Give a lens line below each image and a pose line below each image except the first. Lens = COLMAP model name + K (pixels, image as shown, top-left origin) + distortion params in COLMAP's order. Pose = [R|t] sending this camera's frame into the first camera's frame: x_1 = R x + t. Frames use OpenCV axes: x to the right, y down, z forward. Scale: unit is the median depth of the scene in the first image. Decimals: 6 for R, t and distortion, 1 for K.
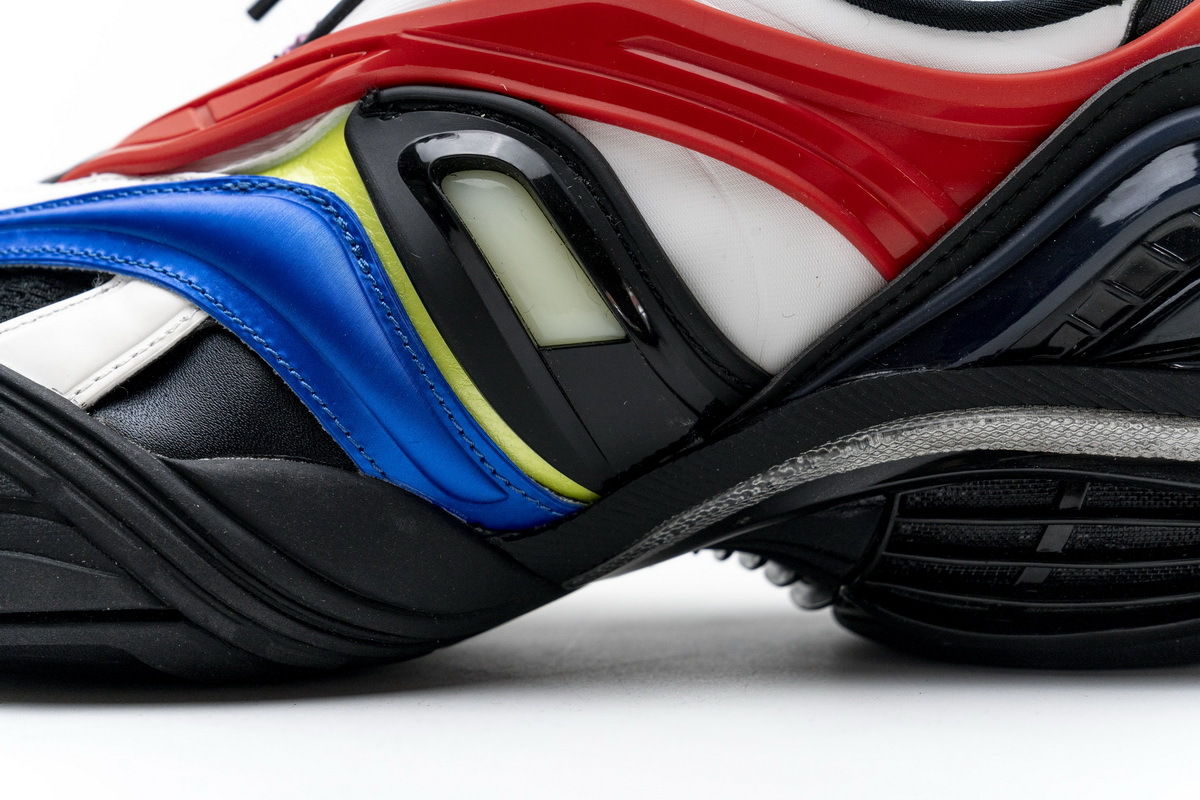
lens RADIAL K [[2290.8, 0, 600.0], [0, 2290.8, 400.0], [0, 0, 1]] dist [0.040967, -0.077308]
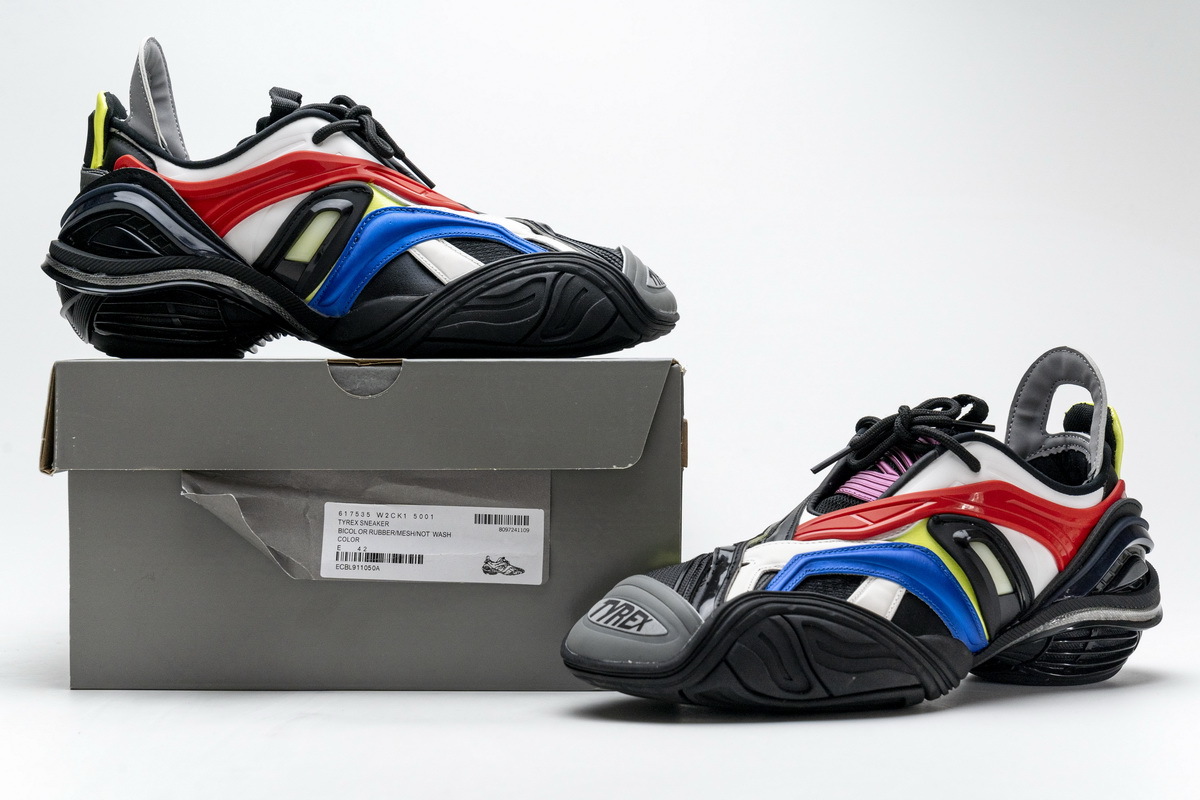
lens RADIAL K [[1937.8, 0, 600.0], [0, 1937.8, 400.0], [0, 0, 1]] dist [-0.014950, -0.028051]
pose [[0.831612, 0.013135, 0.555202, -2.011369], [0.014456, 0.998870, -0.045283, -0.183846], [-0.555169, 0.045684, 0.830482, -0.989338]]
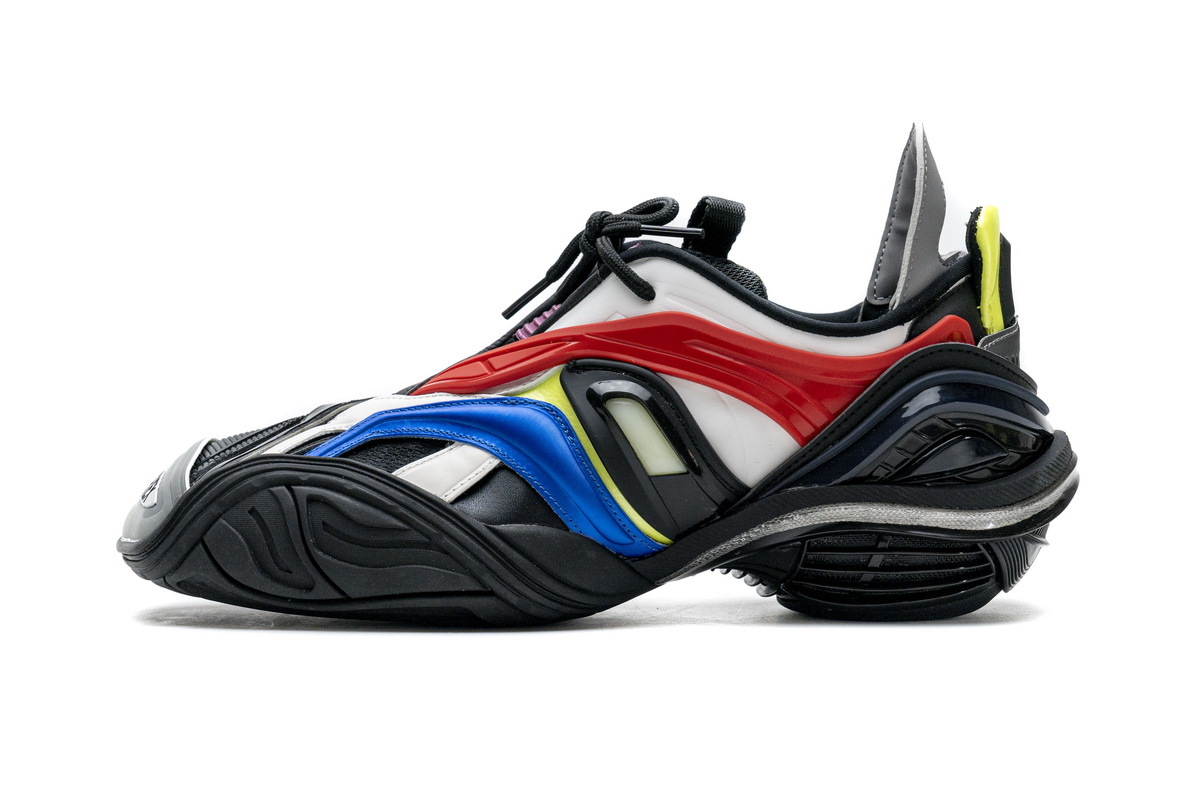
lens RADIAL K [[2290.8, 0, 600.0], [0, 2290.8, 400.0], [0, 0, 1]] dist [0.040967, -0.077308]
pose [[0.999645, 0.002677, 0.026523, -0.134227], [-0.001881, 0.999548, -0.030014, -0.029785], [-0.026591, 0.029953, 0.999198, -1.261391]]
